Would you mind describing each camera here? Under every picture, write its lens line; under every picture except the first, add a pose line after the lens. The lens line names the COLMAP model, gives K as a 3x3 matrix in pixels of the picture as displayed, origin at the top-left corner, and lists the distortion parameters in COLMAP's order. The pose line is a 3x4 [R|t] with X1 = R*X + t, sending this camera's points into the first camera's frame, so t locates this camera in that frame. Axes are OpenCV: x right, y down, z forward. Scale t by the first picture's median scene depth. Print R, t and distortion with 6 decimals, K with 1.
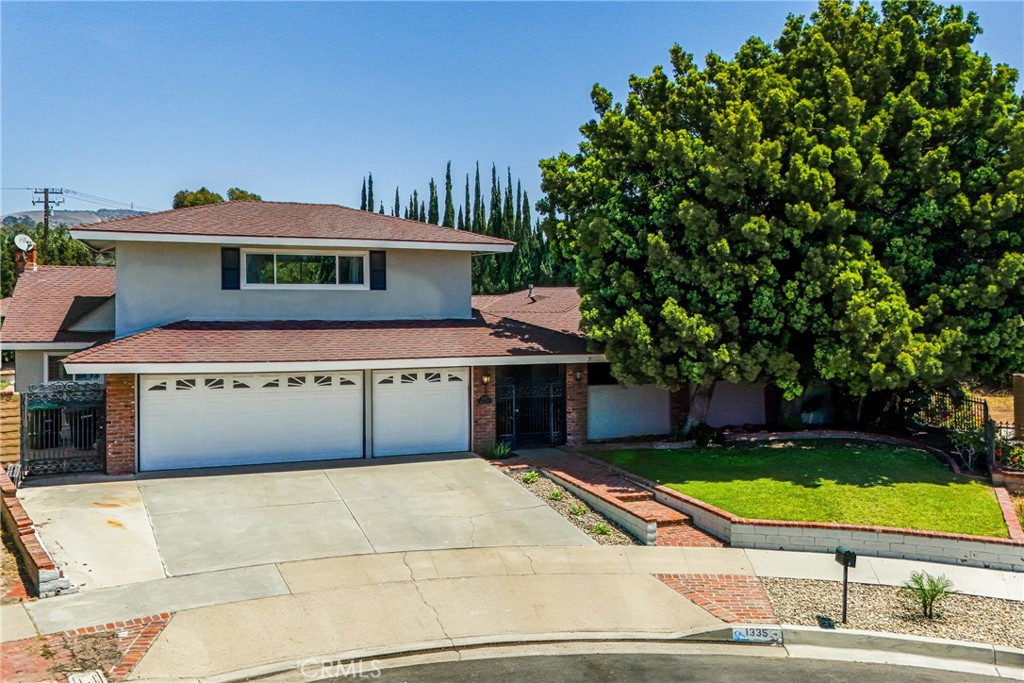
lens RADIAL K [[856.0, 0, 512.0], [0, 856.0, 341.5], [0, 0, 1]] dist [0.038996, 0.005445]
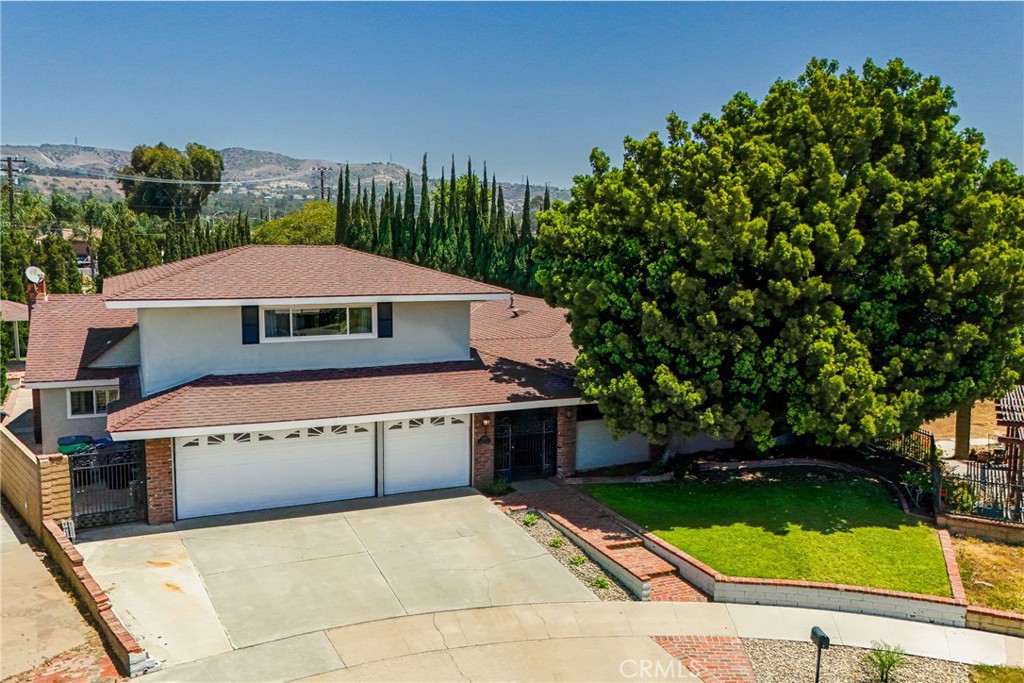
lens RADIAL K [[867.9, 0, 482.7], [0, 867.9, 341.5], [0, 0, 1]] dist [0.006840, 0.098267]
pose [[0.999006, 0.007704, 0.043903, -0.090918], [-0.012695, 0.993335, 0.114559, -0.198335], [-0.042728, -0.115003, 0.992446, -0.085310]]
